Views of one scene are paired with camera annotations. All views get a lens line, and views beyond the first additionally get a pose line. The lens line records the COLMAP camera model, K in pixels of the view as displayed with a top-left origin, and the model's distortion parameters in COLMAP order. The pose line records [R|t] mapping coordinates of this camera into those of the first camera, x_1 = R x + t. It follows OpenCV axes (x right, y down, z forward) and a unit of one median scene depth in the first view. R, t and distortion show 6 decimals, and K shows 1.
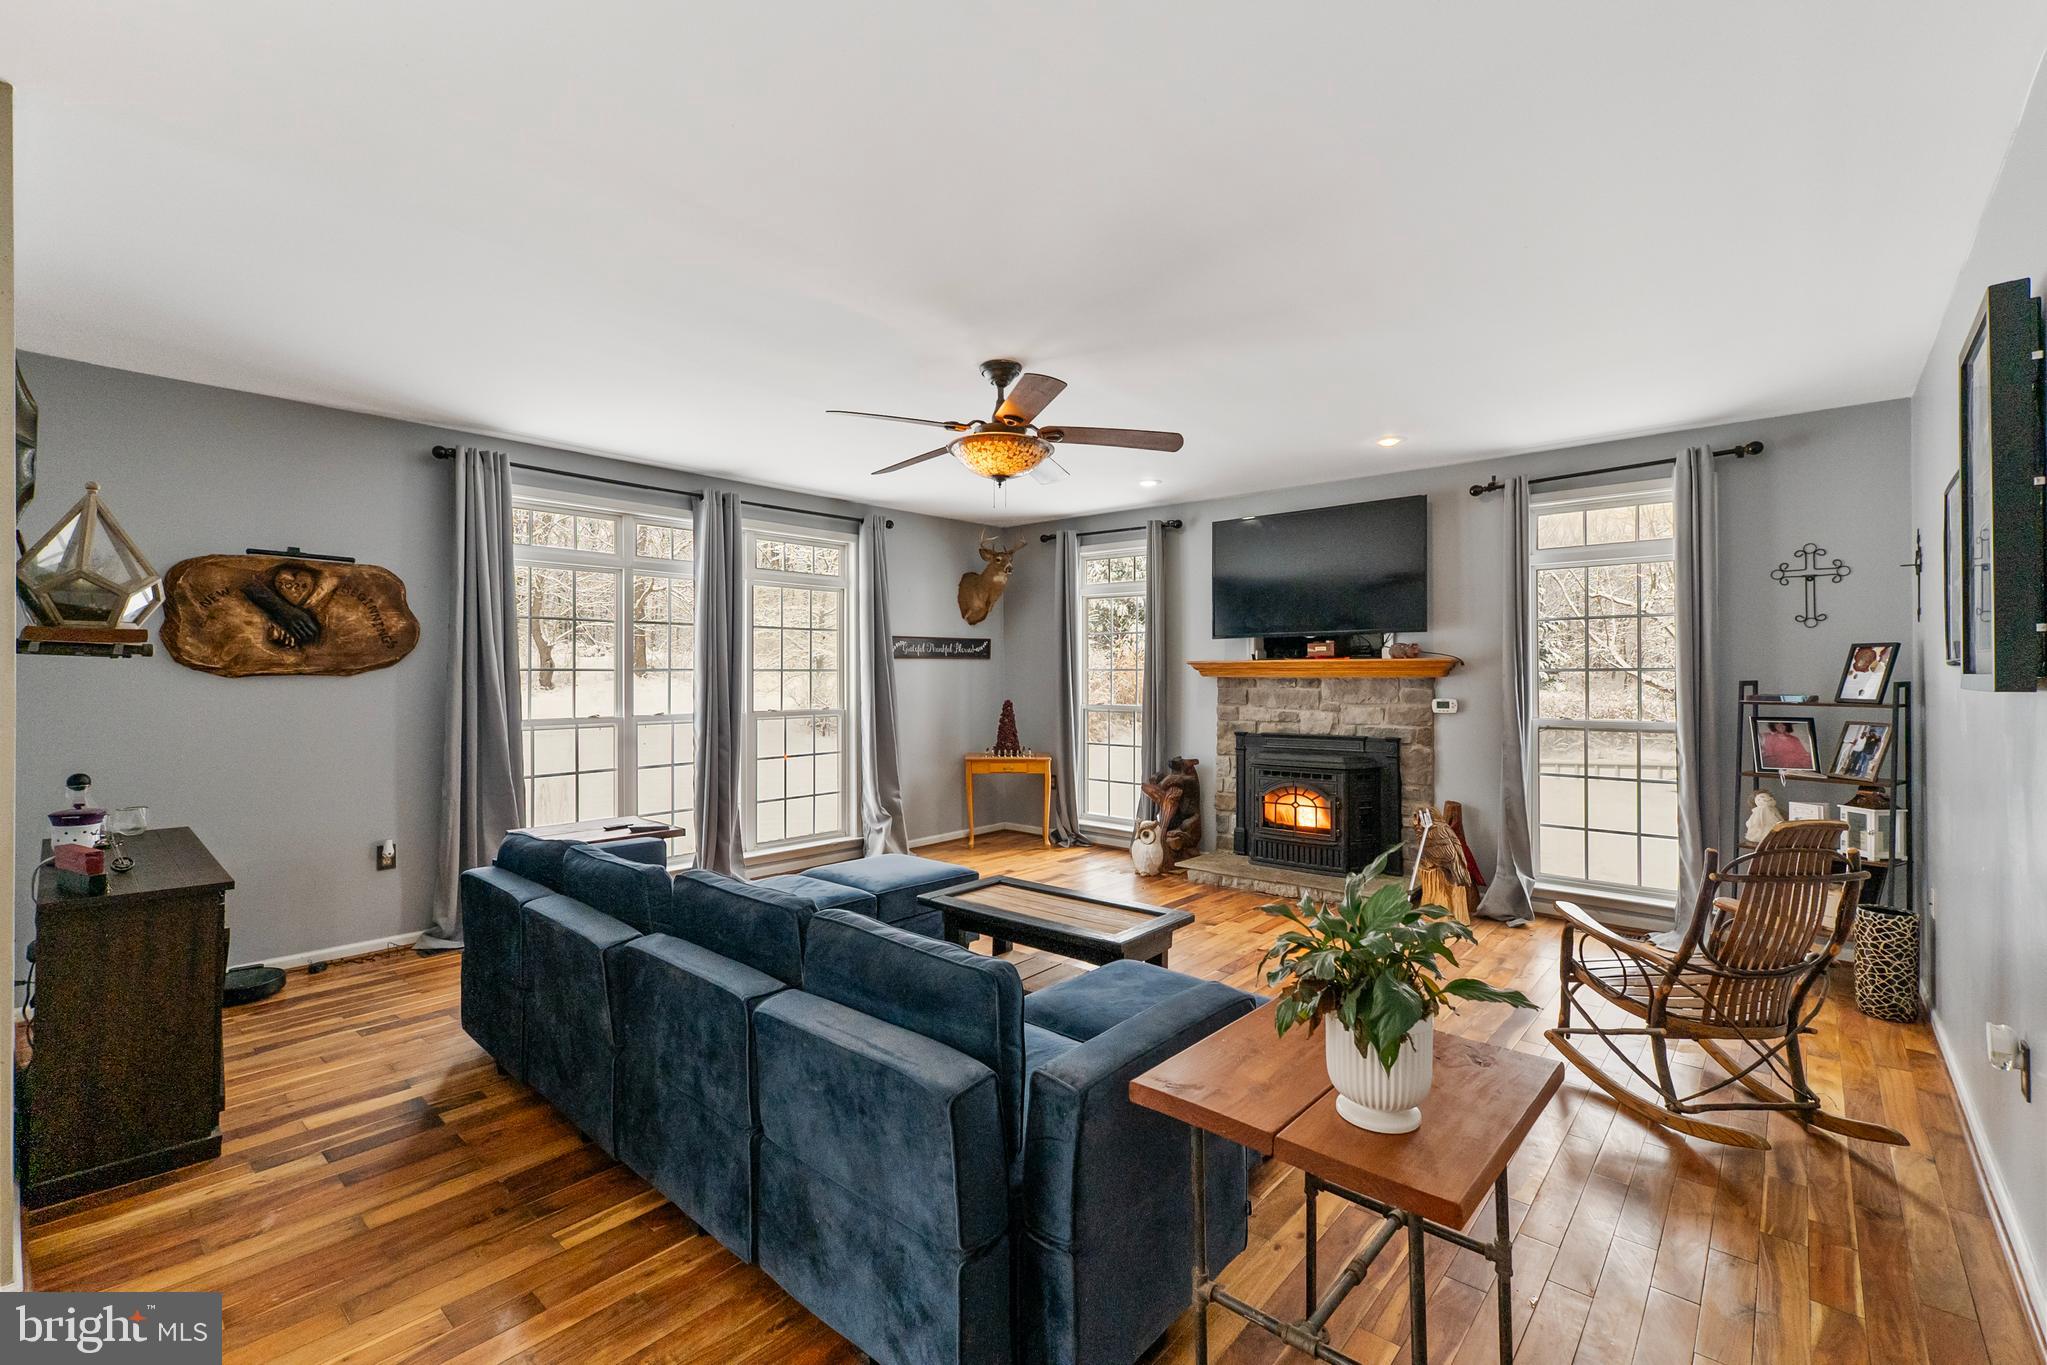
lens RADIAL K [[890.3, 0, 1016.6], [0, 890.3, 670.8], [0, 0, 1]] dist [-0.002326, 0.006289]
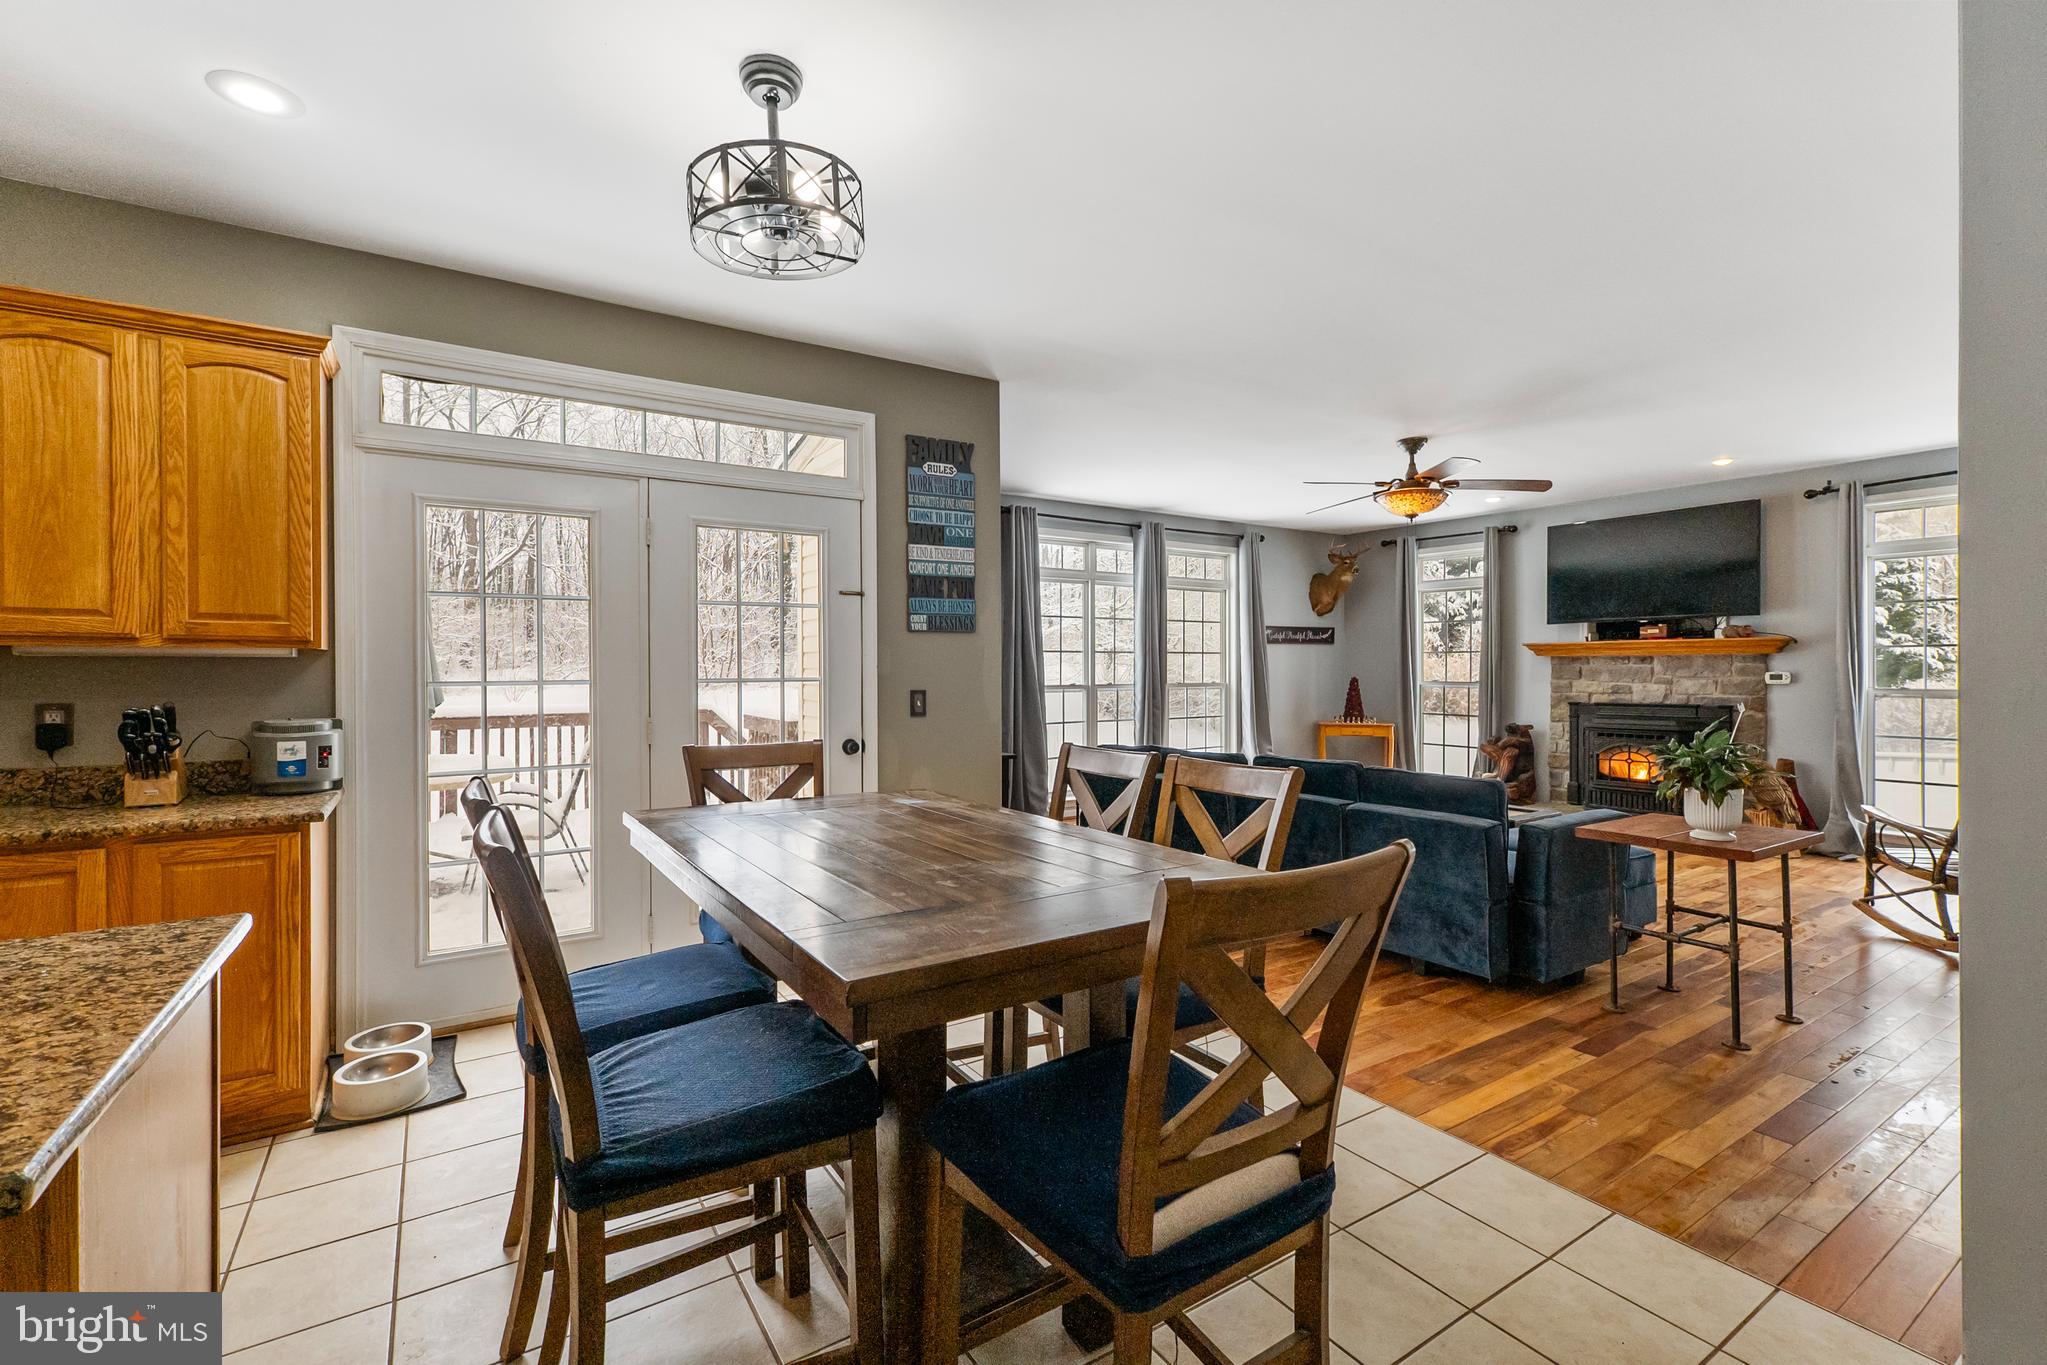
lens RADIAL K [[886.7, 0, 1012.8], [0, 886.7, 673.1], [0, 0, 1]] dist [0.003095, 0.000354]
pose [[0.961624, 0.000888, -0.274369, -0.162996], [0.001756, 0.999954, 0.009394, 0.019565], [0.274365, -0.009515, 0.961579, -0.392838]]
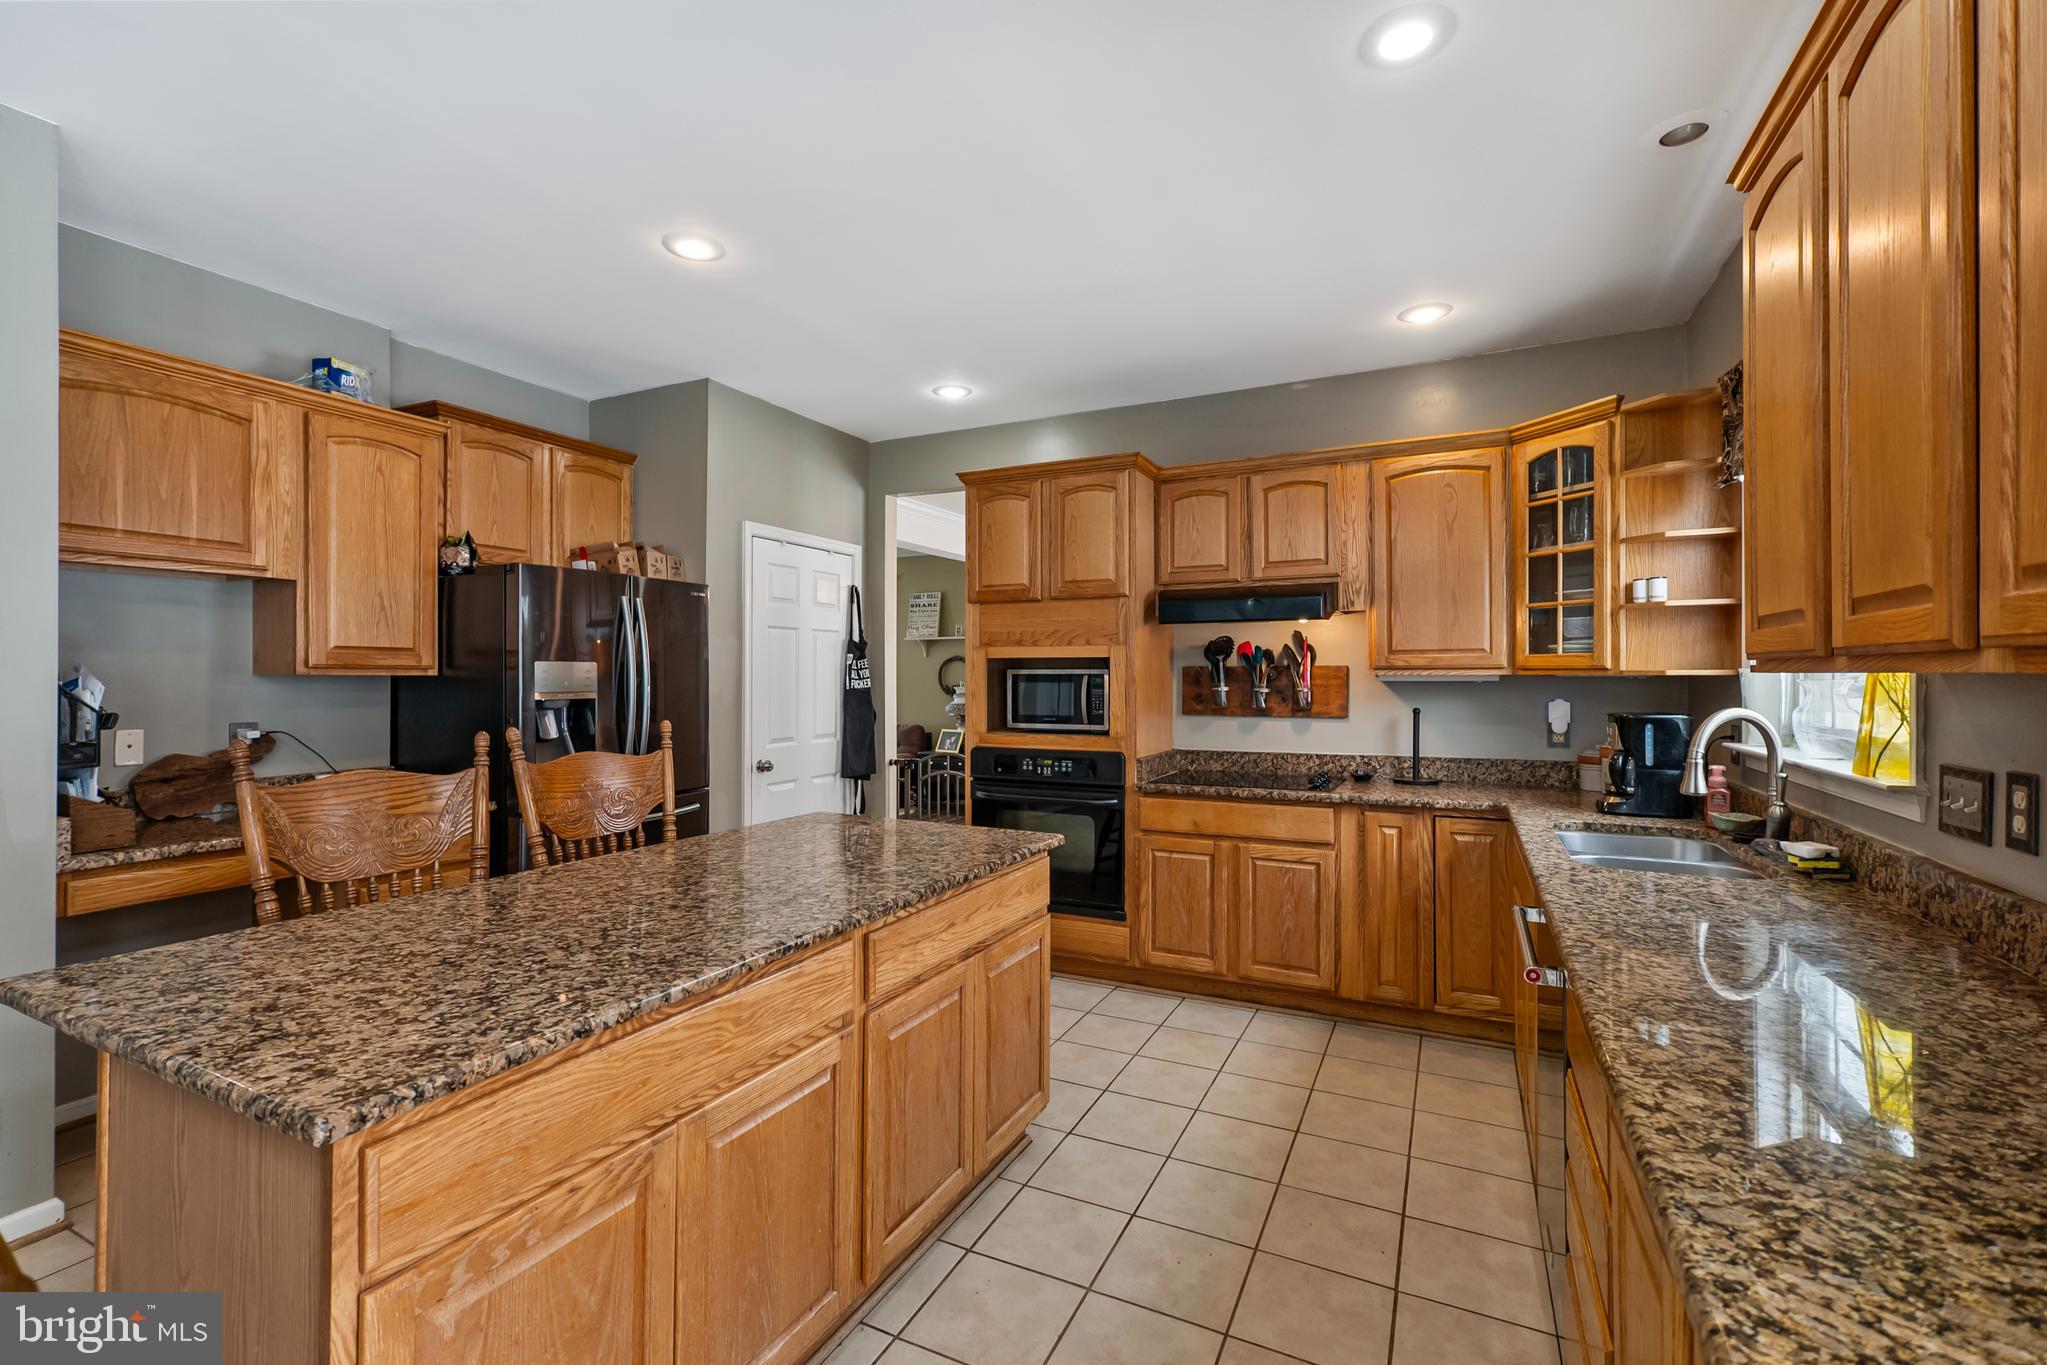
lens RADIAL K [[888.5, 0, 1011.1], [0, 888.5, 671.4], [0, 0, 1]] dist [0.002939, 0.001083]
pose [[-0.967976, 0.000233, -0.251044, -0.515685], [0.001783, 0.999981, -0.005945, 0.010343], [0.251038, -0.006202, -0.967957, -0.029755]]
